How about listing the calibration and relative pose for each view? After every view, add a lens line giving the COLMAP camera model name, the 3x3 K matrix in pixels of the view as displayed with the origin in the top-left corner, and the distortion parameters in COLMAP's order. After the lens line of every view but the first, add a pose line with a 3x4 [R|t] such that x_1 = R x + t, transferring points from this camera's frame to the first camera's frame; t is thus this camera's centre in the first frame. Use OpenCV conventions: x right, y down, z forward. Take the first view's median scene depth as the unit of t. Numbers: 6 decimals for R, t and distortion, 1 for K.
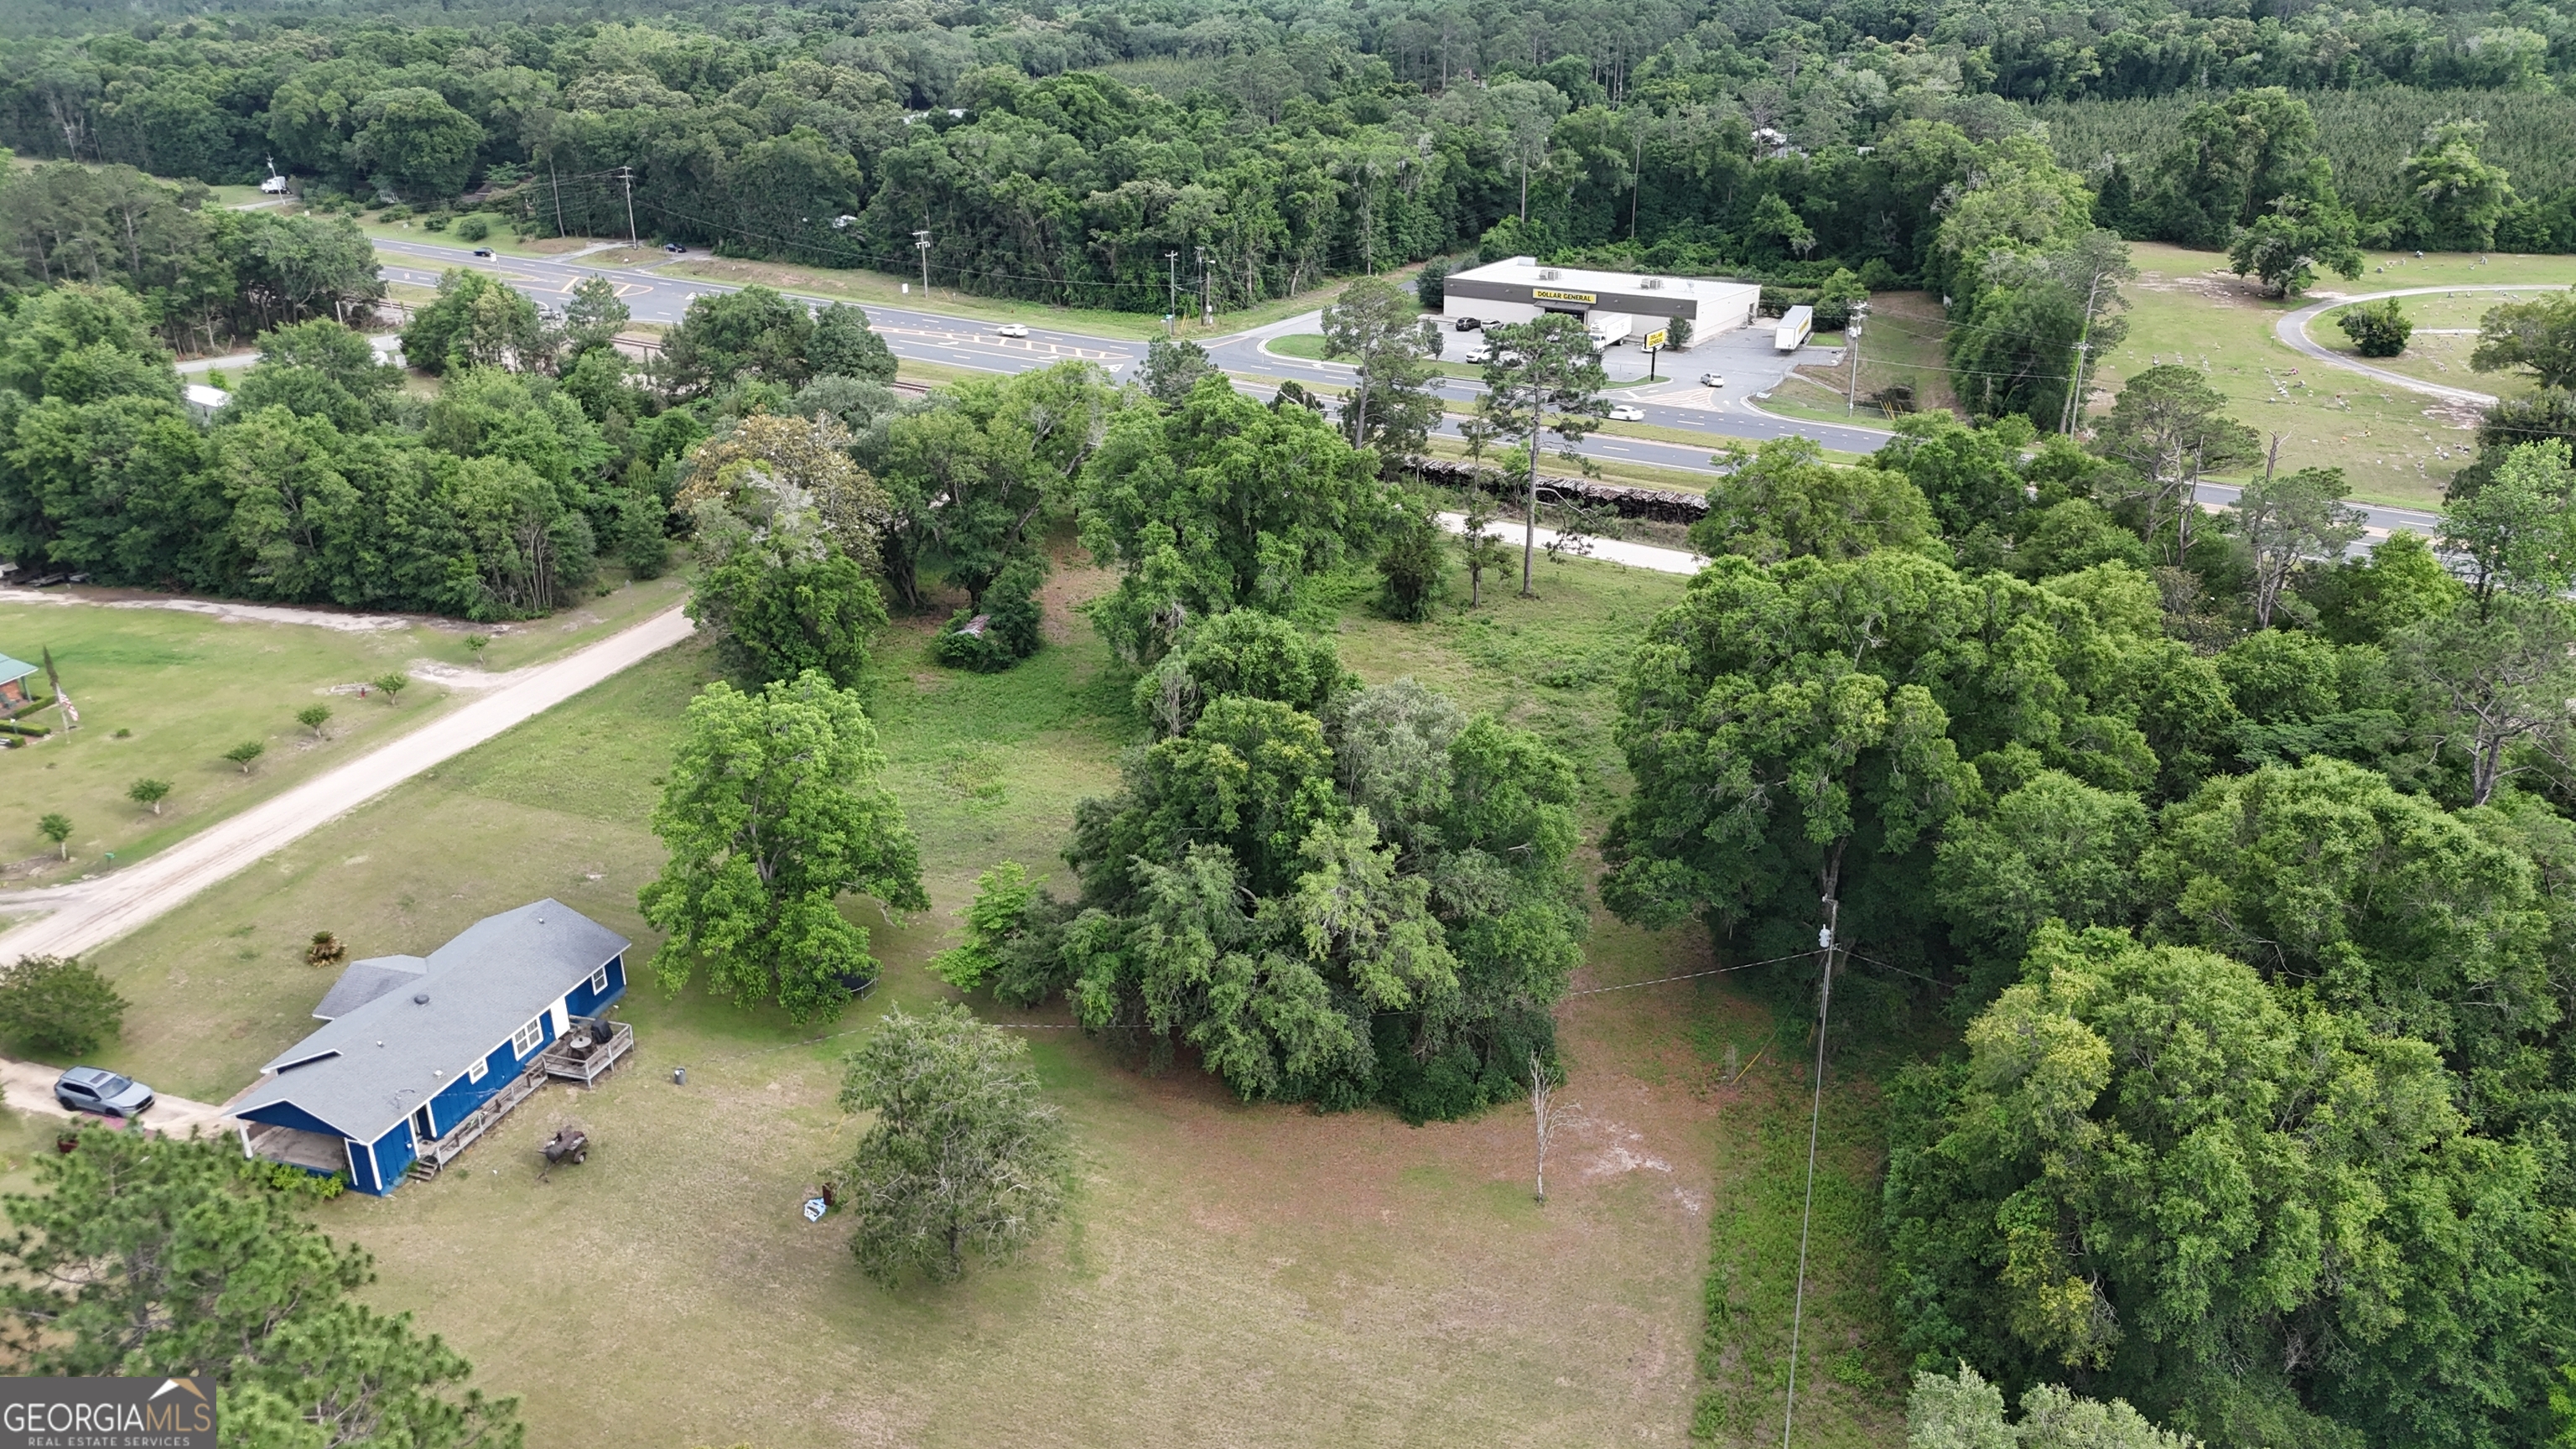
lens RADIAL K [[1914.0, 0, 1288.0], [0, 1914.0, 724.5], [0, 0, 1]] dist [0.061722, -0.048529]
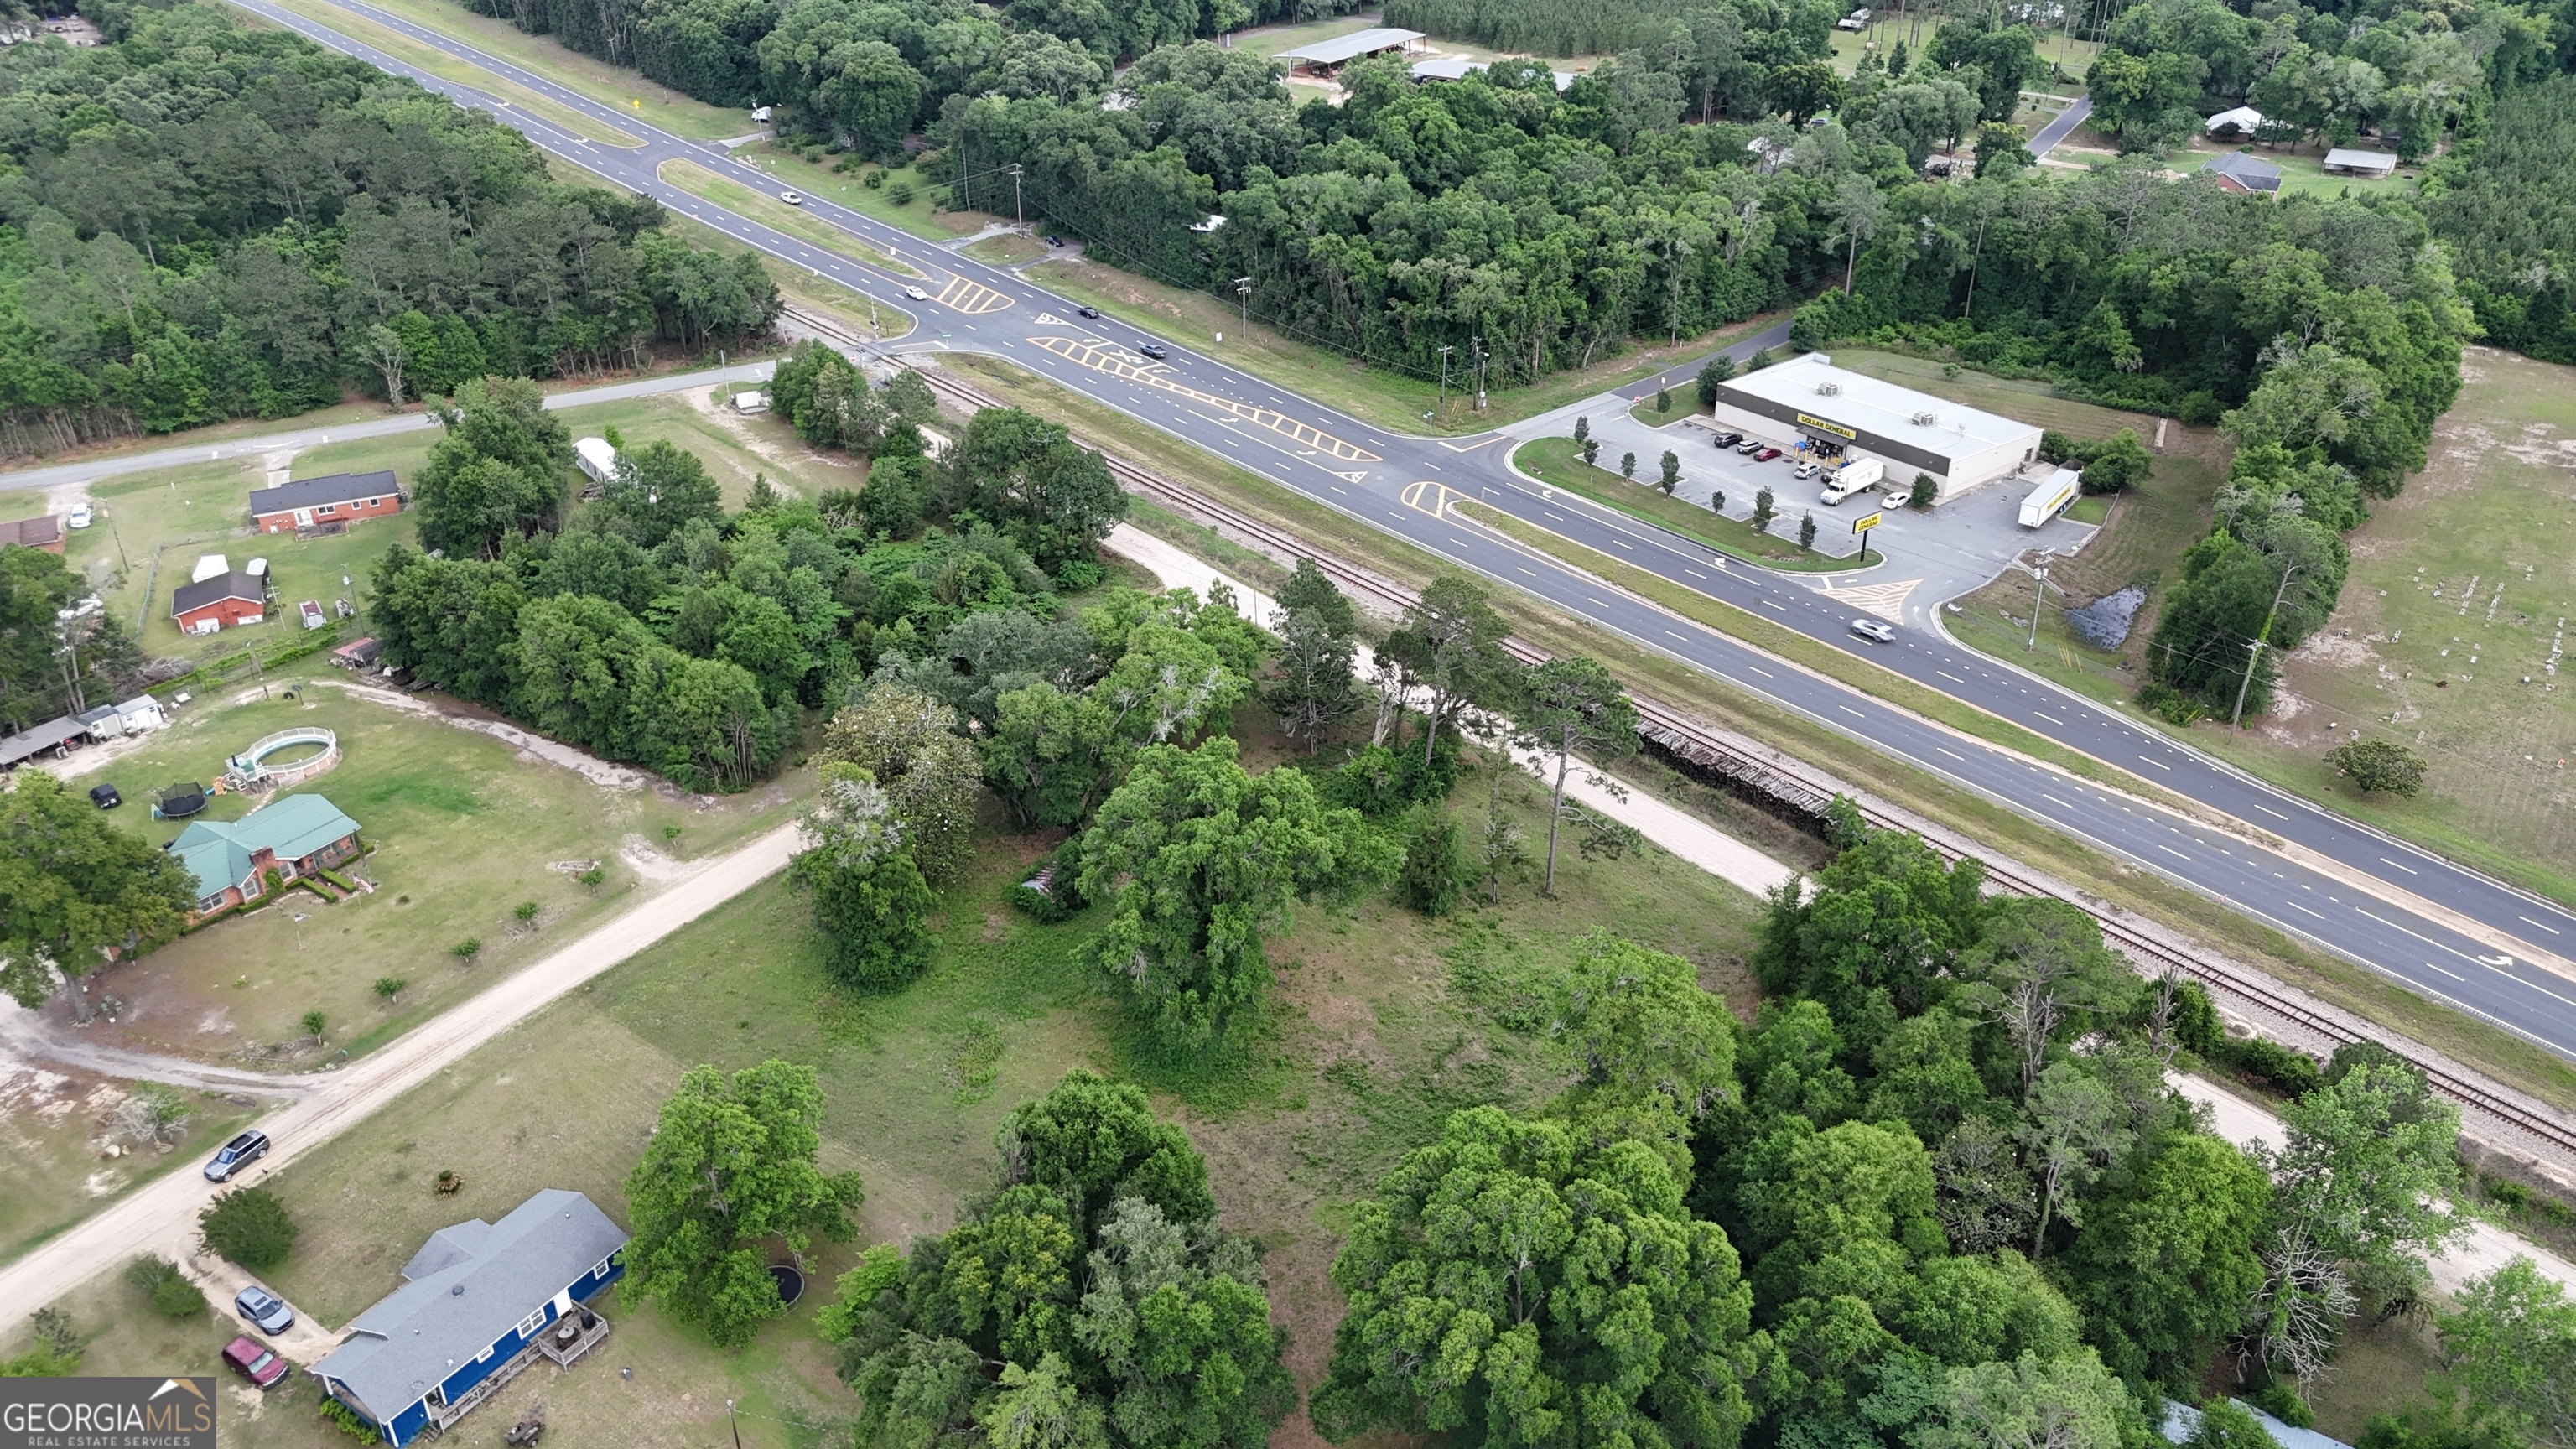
lens RADIAL K [[1914.0, 0, 1288.0], [0, 1914.0, 724.5], [0, 0, 1]] dist [0.061722, -0.048529]
pose [[0.959736, 0.139216, -0.243978, 0.133901], [-0.107651, 0.984521, 0.138310, -0.169564], [0.259457, -0.106476, 0.959867, -0.045310]]
